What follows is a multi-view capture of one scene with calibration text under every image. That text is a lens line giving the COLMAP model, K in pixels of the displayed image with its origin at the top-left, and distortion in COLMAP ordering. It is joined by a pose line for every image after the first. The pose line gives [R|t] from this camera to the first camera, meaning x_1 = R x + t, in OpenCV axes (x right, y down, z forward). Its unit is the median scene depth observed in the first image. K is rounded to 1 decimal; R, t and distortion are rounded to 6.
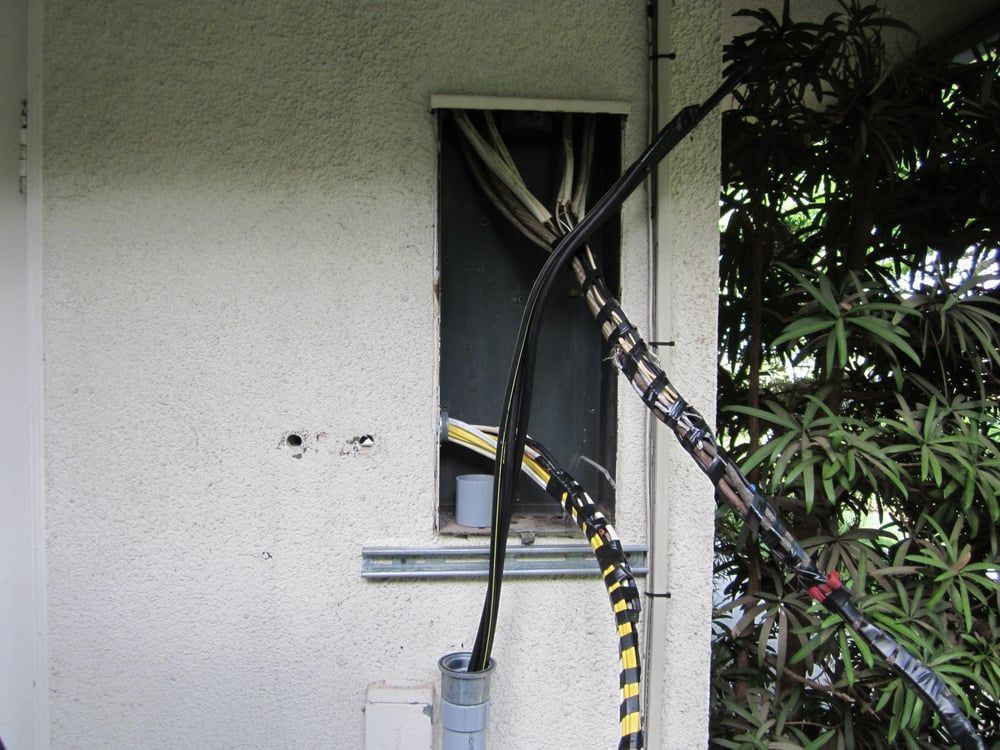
lens RADIAL K [[865.9, 0, 501.3], [0, 865.9, 378.4], [0, 0, 1]] dist [0.061590, -0.097889]
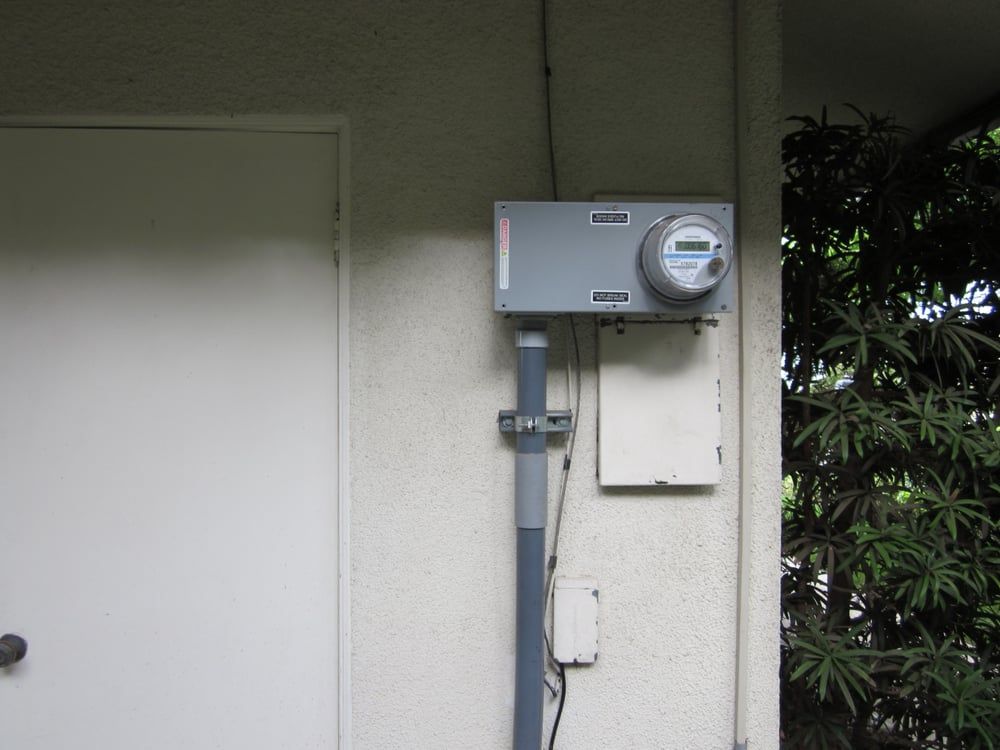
lens RADIAL K [[865.9, 0, 524.1], [0, 865.9, 381.0], [0, 0, 1]] dist [0.061590, -0.097889]
pose [[0.999526, -0.010589, -0.028906, -0.146975], [0.009594, 0.999363, -0.034362, 0.055105], [0.029251, 0.034068, 0.998991, -0.492907]]
